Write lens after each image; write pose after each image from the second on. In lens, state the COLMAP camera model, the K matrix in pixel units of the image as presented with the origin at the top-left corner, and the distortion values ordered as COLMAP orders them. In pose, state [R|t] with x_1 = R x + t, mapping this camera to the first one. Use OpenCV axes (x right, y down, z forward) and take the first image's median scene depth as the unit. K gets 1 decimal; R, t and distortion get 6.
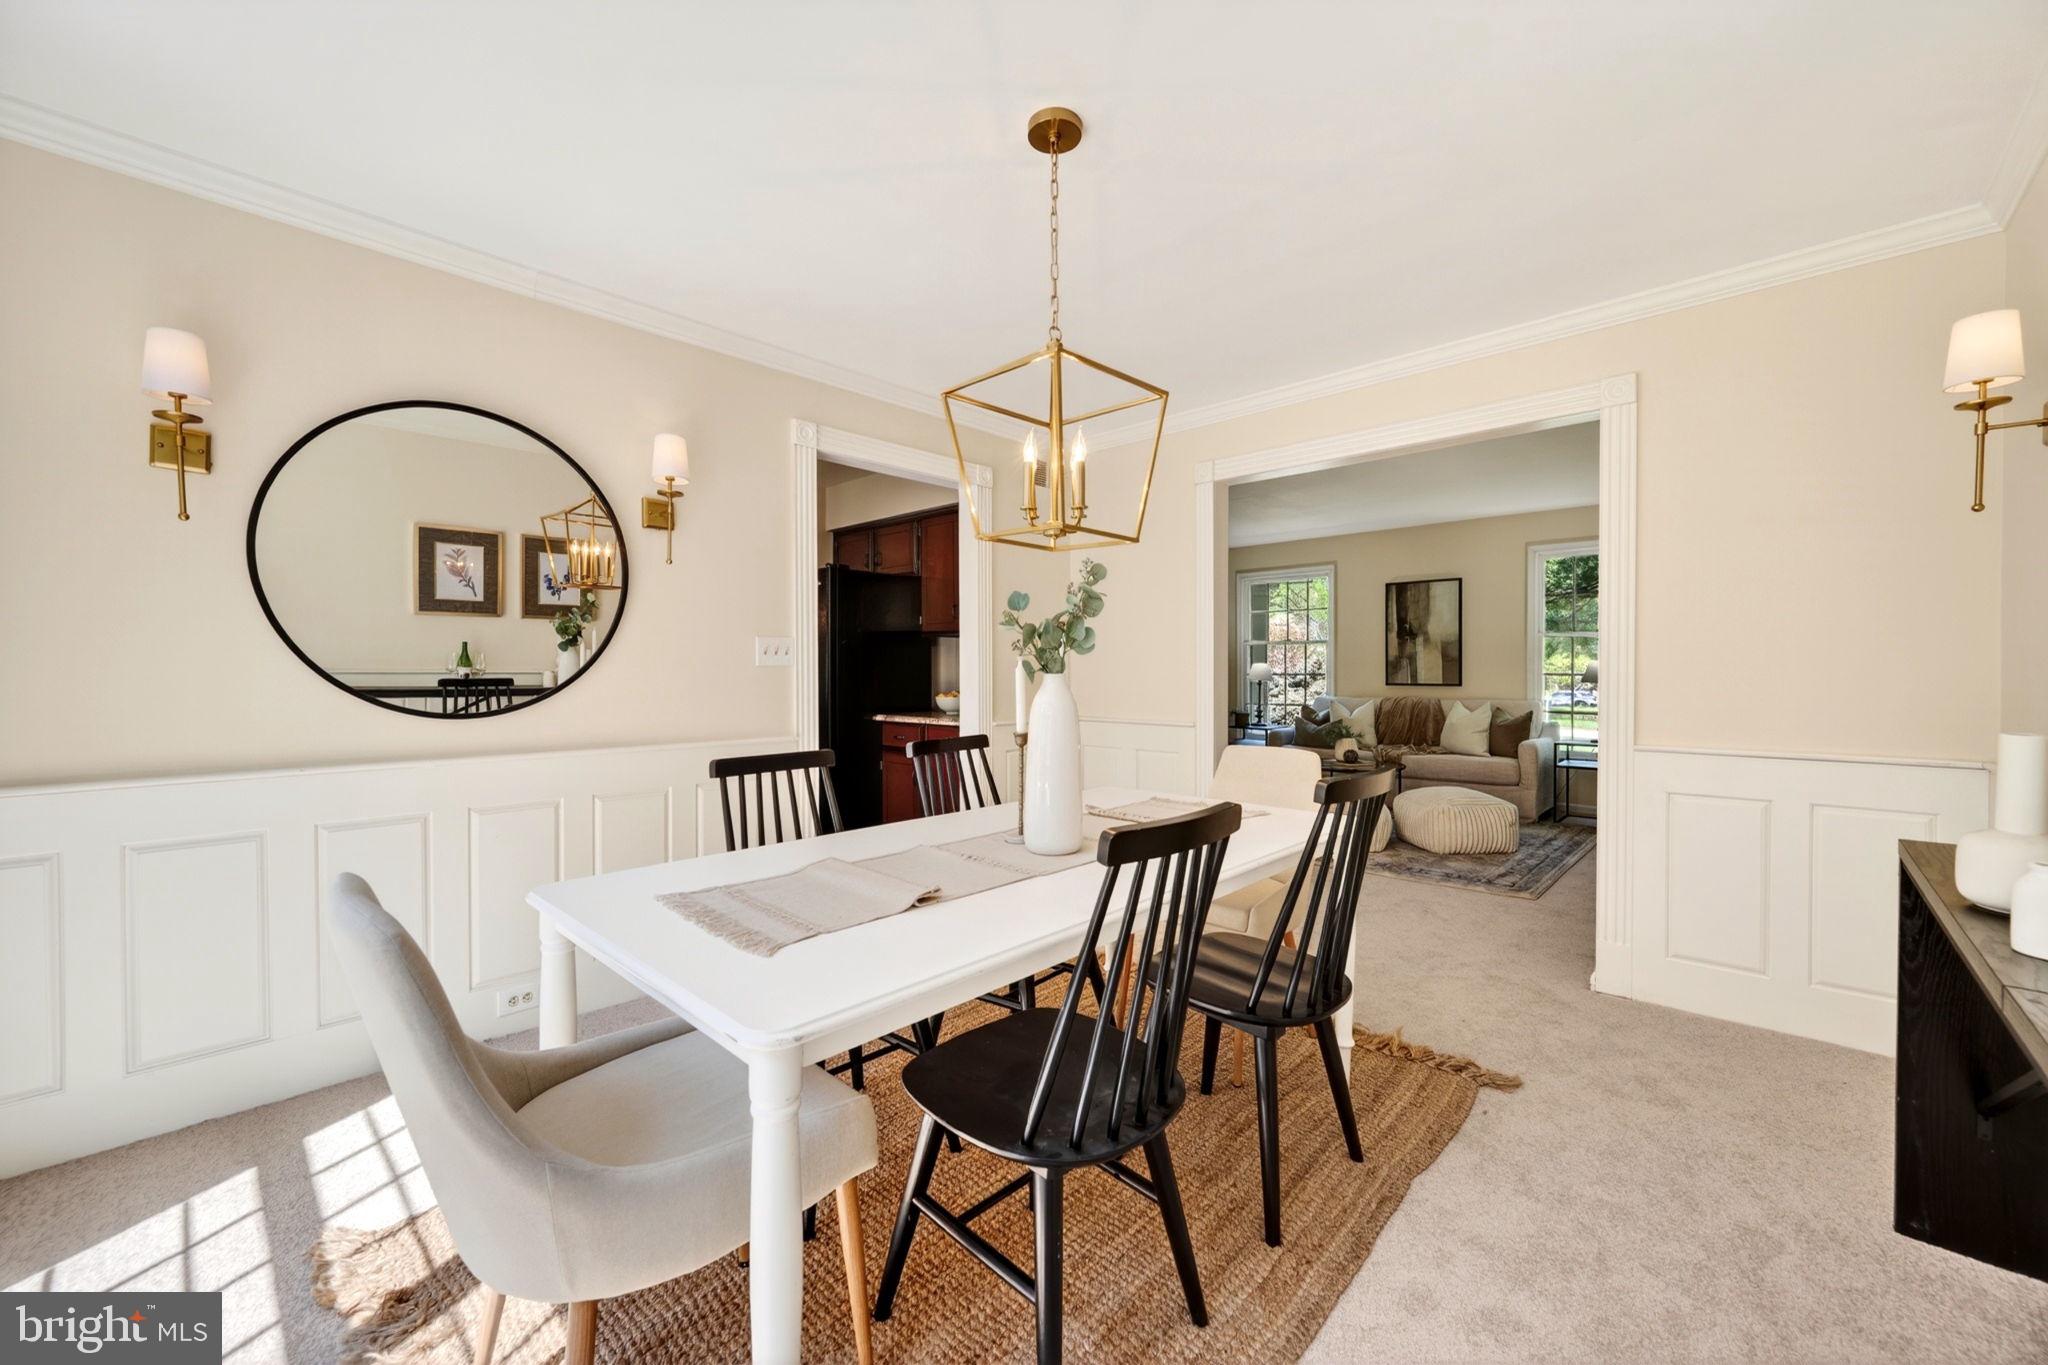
lens RADIAL K [[794.5, 0, 1024.4], [0, 794.5, 679.4], [0, 0, 1]] dist [0.000867, 0.000048]
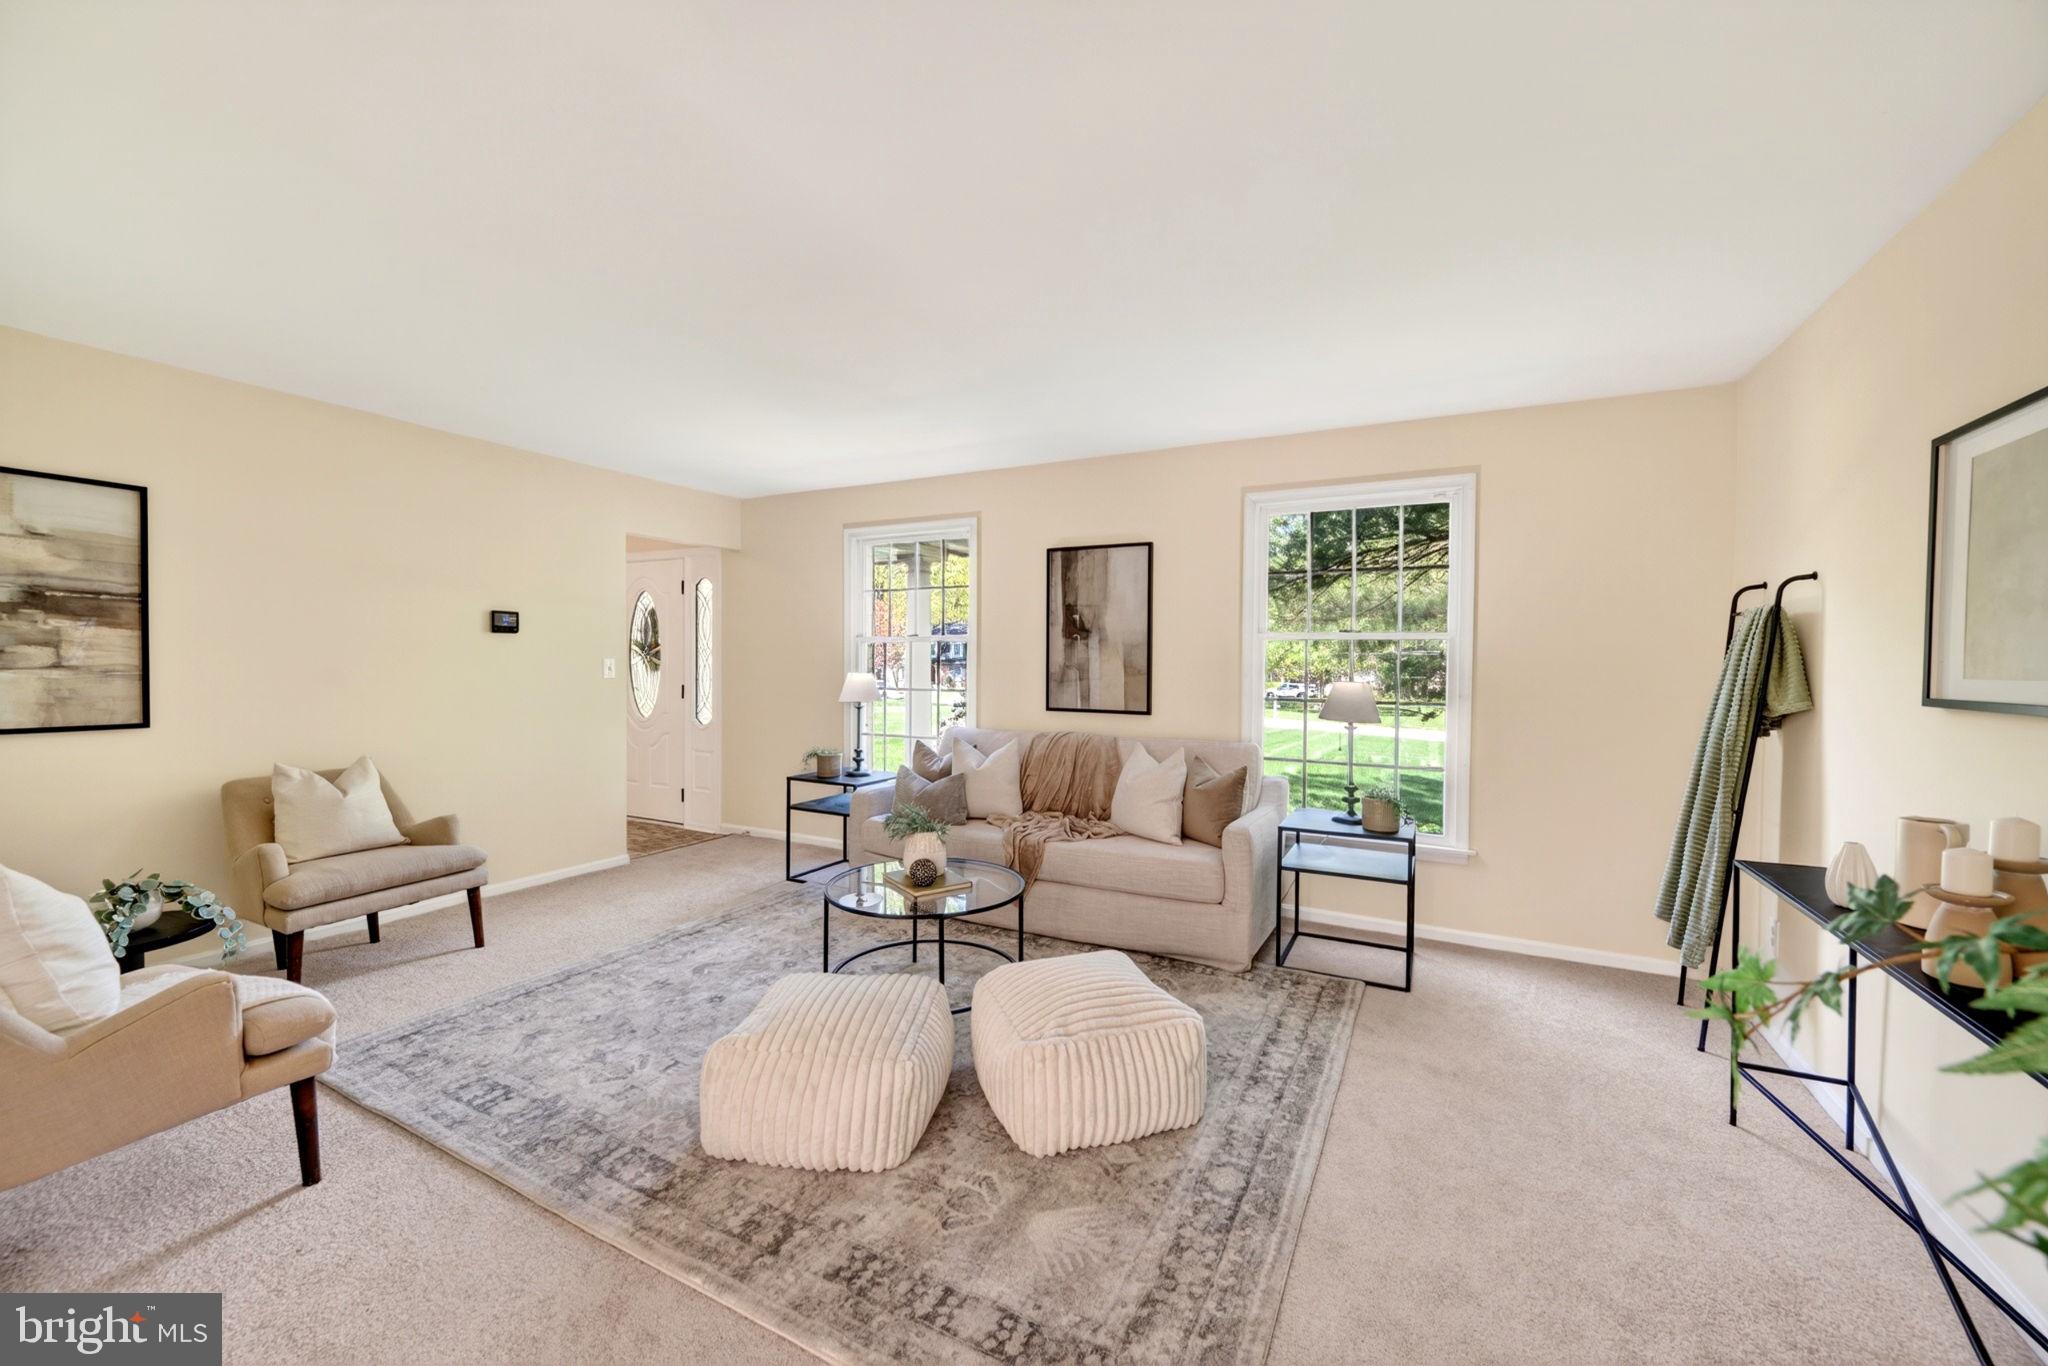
lens RADIAL K [[794.5, 0, 1024.4], [0, 794.5, 679.9], [0, 0, 1]] dist [0.000867, 0.000048]
pose [[0.962046, 0.004947, 0.272844, 0.283925], [-0.009035, 0.999865, 0.013728, -0.027239], [-0.272739, -0.015673, 0.961960, 0.425359]]
